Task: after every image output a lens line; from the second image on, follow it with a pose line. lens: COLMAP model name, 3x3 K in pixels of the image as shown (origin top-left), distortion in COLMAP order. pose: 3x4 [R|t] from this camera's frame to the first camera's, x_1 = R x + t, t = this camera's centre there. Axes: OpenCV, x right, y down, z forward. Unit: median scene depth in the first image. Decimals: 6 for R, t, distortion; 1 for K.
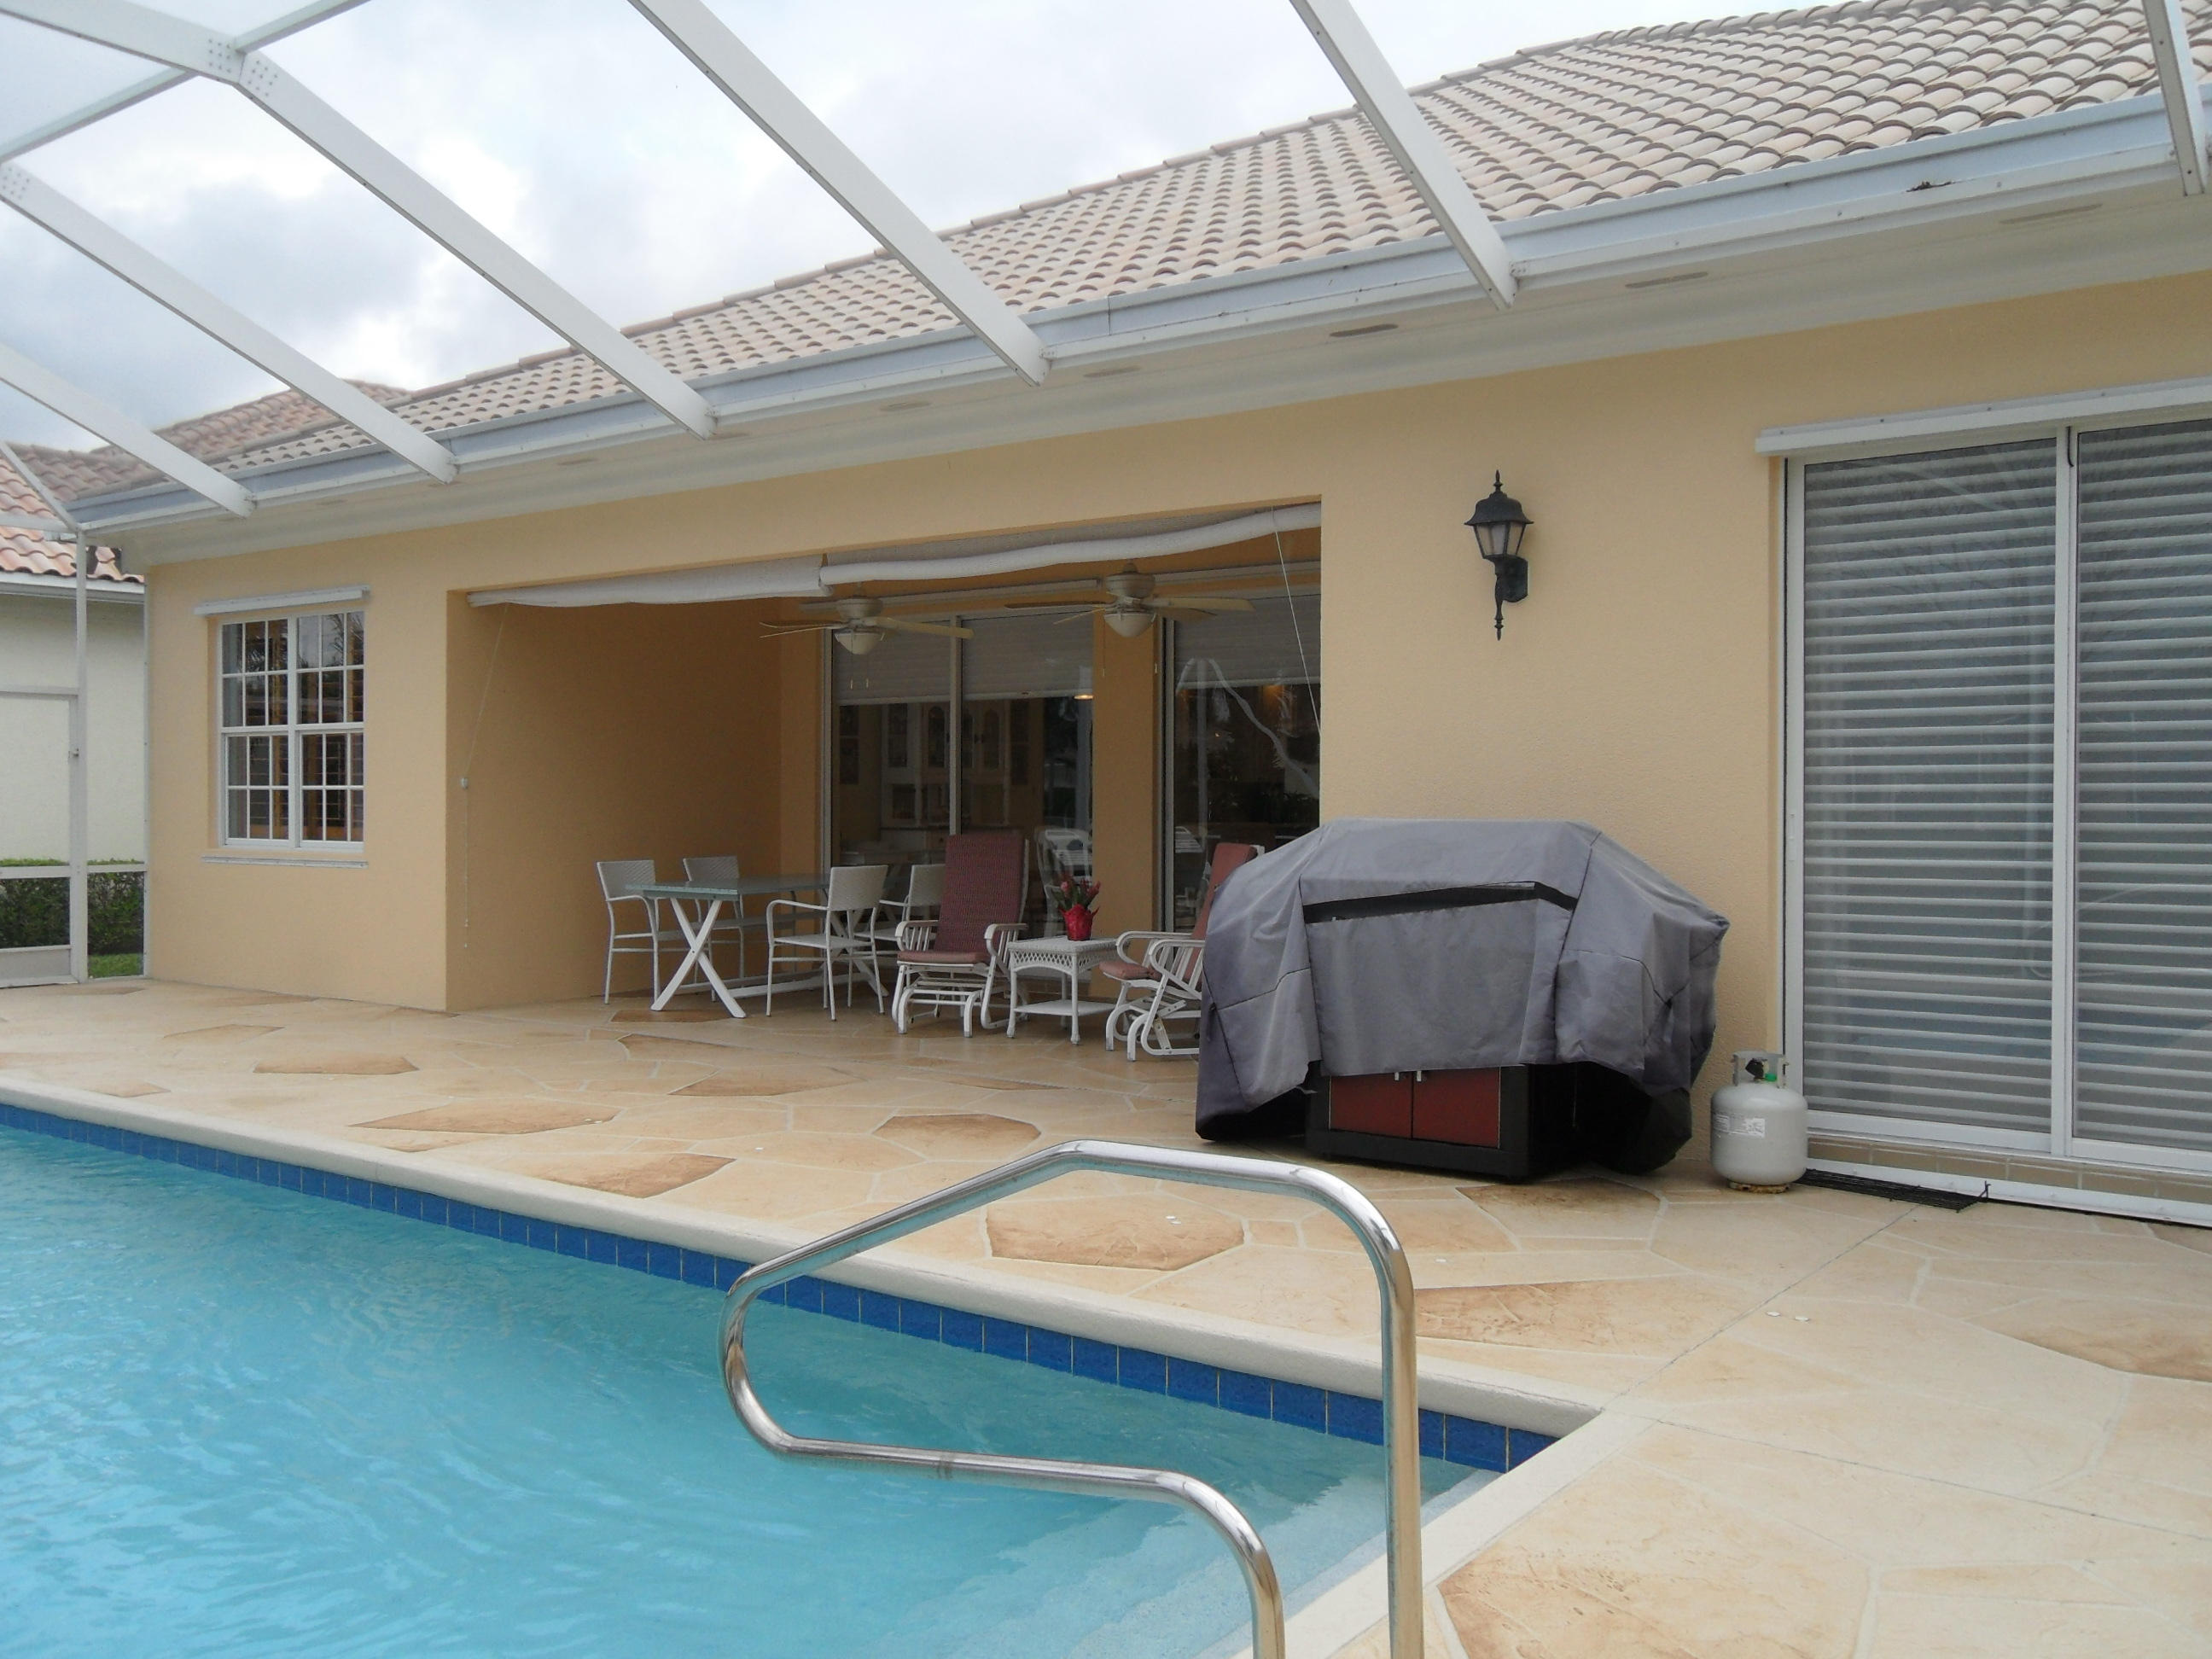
lens RADIAL K [[1902.4, 0, 1106.0], [0, 1902.4, 829.5], [0, 0, 1]] dist [0.004415, 0.000138]
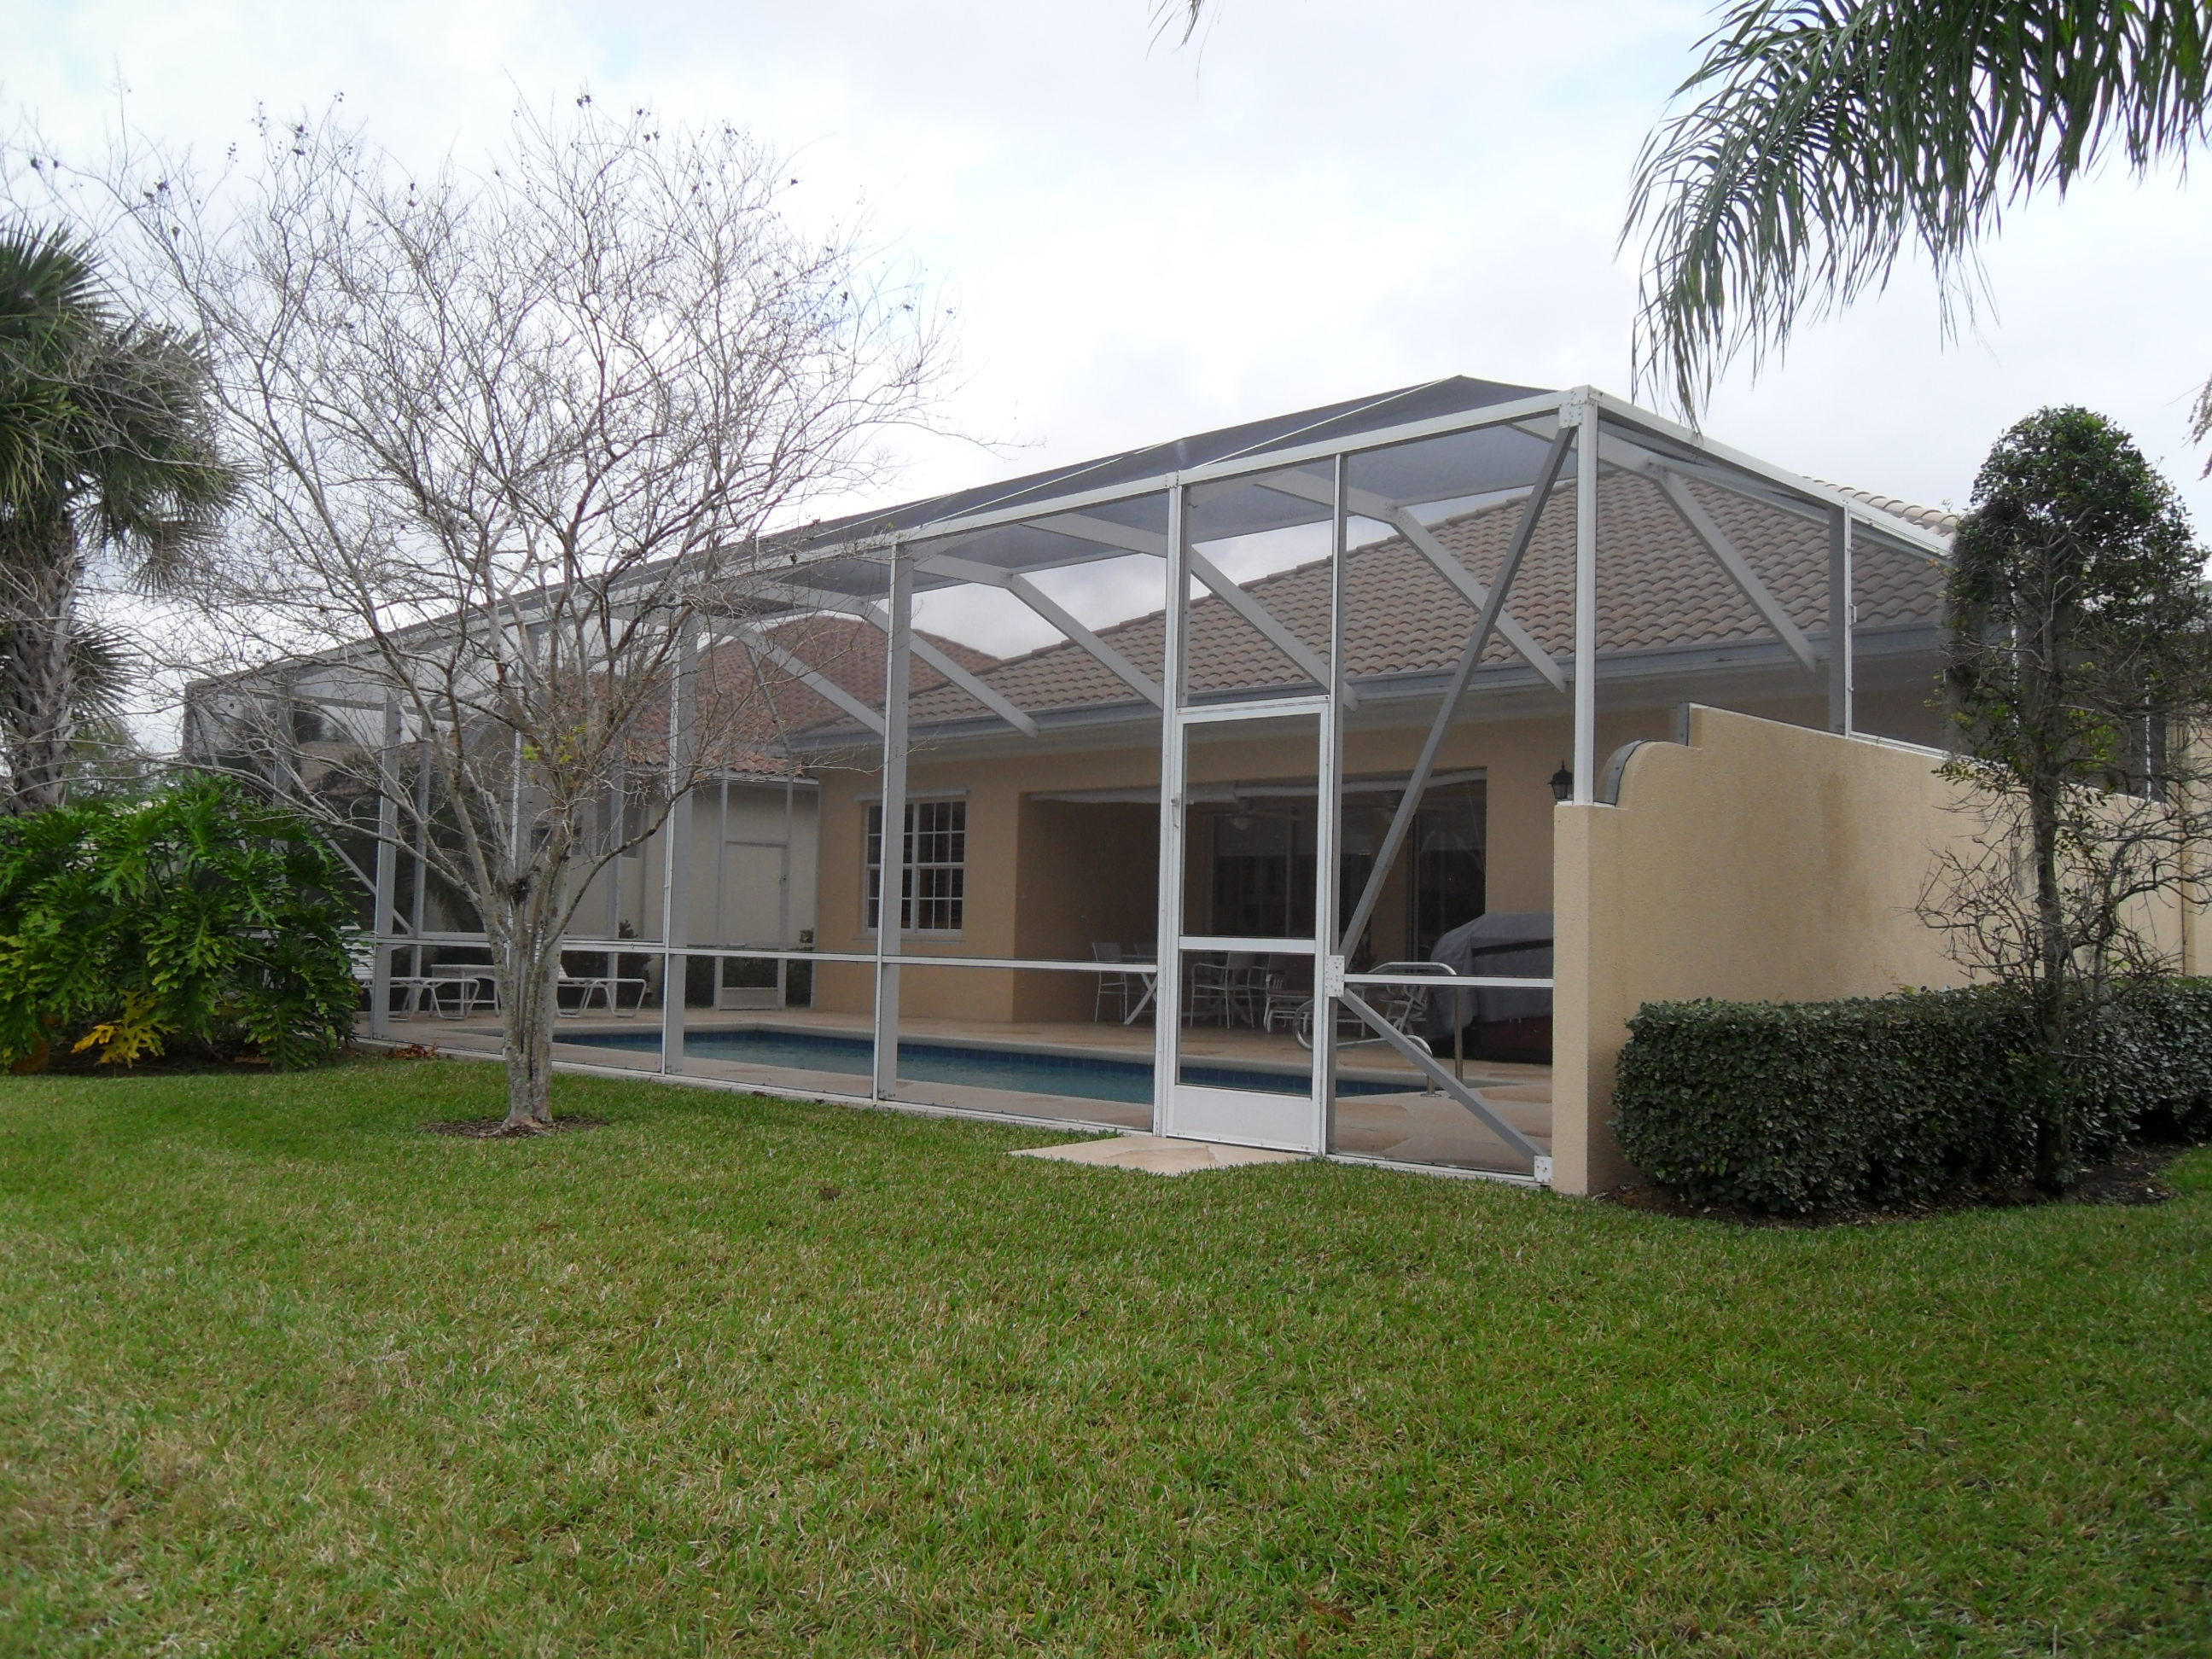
lens RADIAL K [[1902.4, 0, 1106.0], [0, 1902.4, 829.5], [0, 0, 1]] dist [0.004415, 0.000138]
pose [[0.990613, 0.016336, -0.135720, -0.013390], [-0.027161, 0.996560, -0.078293, 0.049148], [0.133974, 0.081245, 0.987649, -0.750808]]
